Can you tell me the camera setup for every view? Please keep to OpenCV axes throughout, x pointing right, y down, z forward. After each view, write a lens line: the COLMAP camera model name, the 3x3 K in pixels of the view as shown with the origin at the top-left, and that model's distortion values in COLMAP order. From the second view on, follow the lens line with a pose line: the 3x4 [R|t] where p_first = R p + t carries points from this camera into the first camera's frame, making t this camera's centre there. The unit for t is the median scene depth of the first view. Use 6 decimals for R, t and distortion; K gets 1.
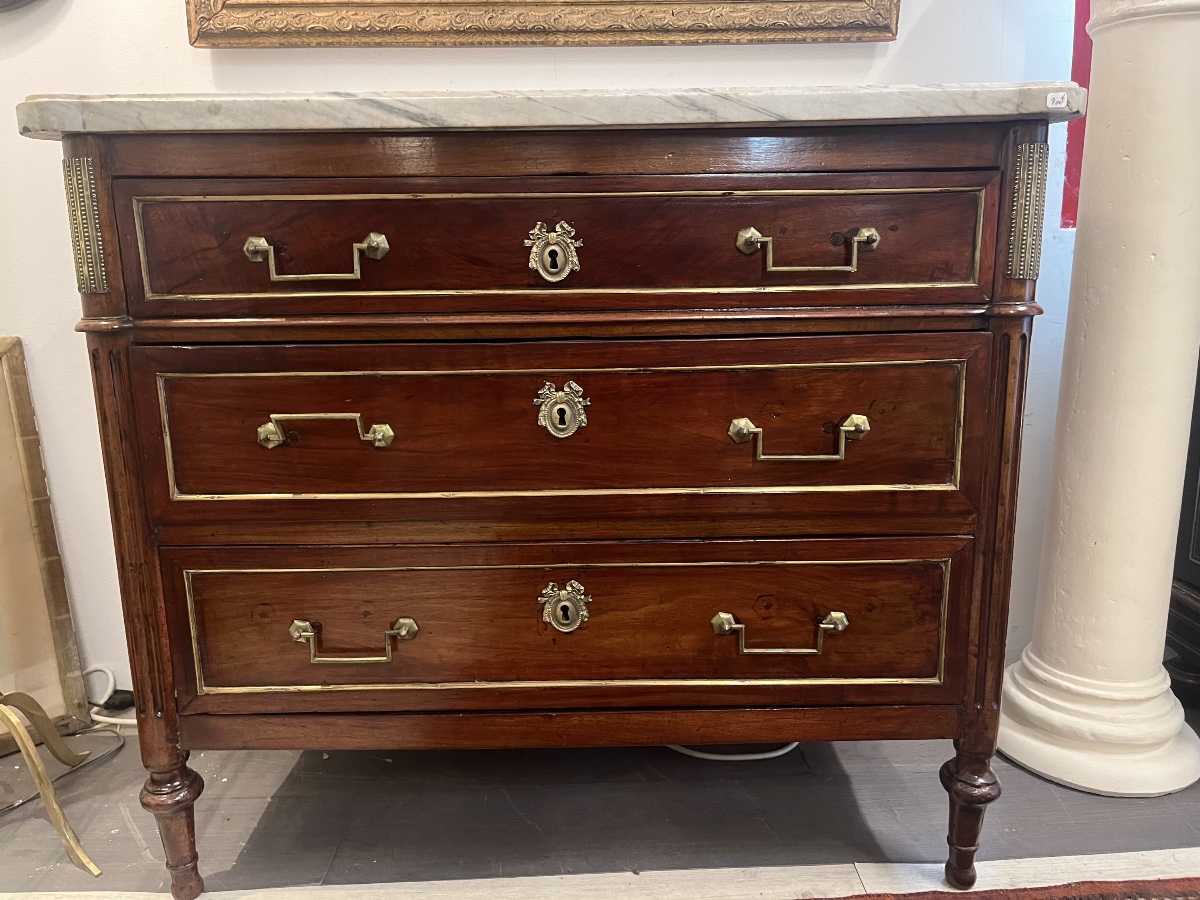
lens RADIAL K [[913.2, 0, 597.6], [0, 913.2, 451.2], [0, 0, 1]] dist [0.053051, -0.091883]
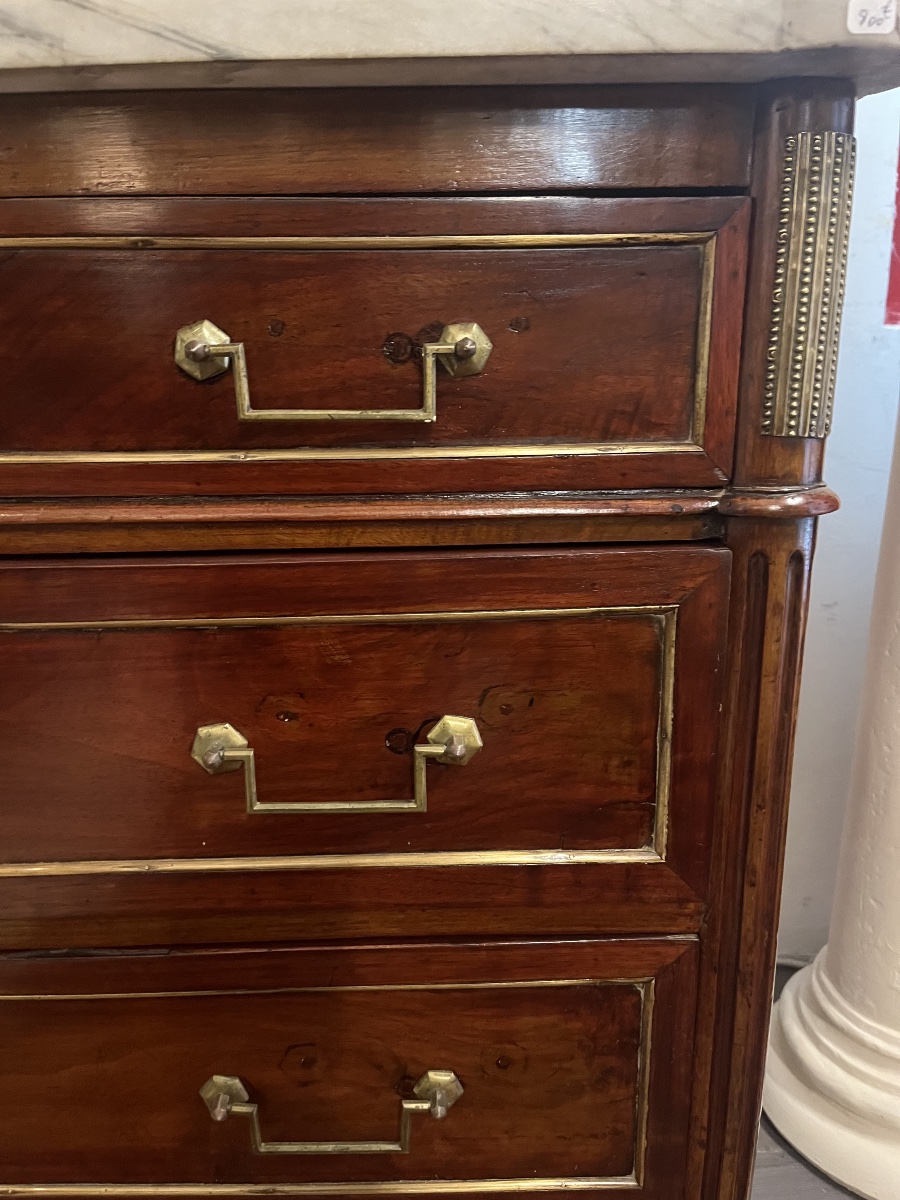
lens RADIAL K [[918.2, 0, 444.6], [0, 918.2, 601.8], [0, 0, 1]] dist [0.046070, -0.086821]
pose [[0.999713, -0.003087, 0.023749, 0.266060], [0.001751, 0.998424, 0.056100, -0.127182], [-0.023885, -0.056042, 0.998143, 0.520002]]
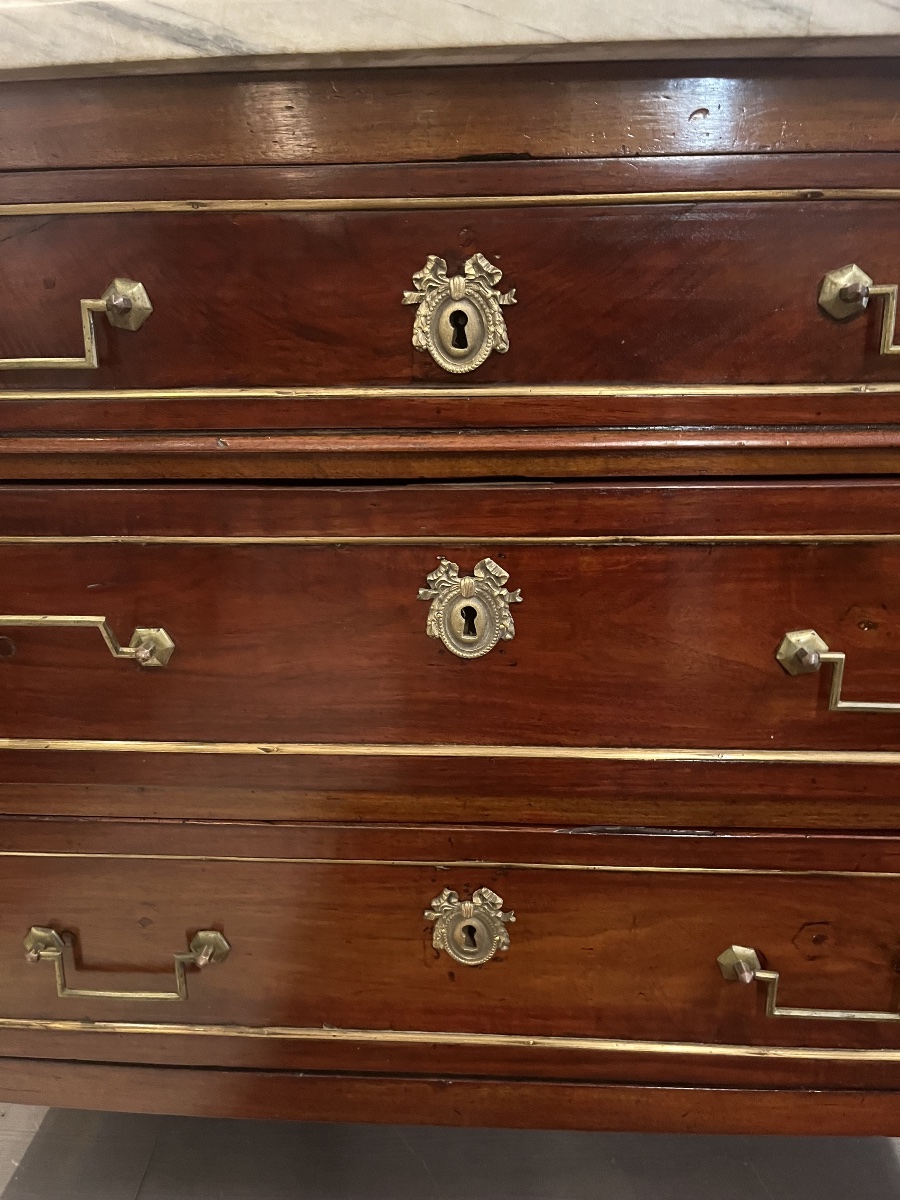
lens RADIAL K [[913.2, 0, 441.0], [0, 913.2, 609.8], [0, 0, 1]] dist [0.053051, -0.091883]
pose [[0.997771, 0.019333, -0.063863, -0.021222], [-0.012678, 0.994599, 0.103012, -0.101586], [0.065510, -0.101973, 0.992628, 0.450495]]
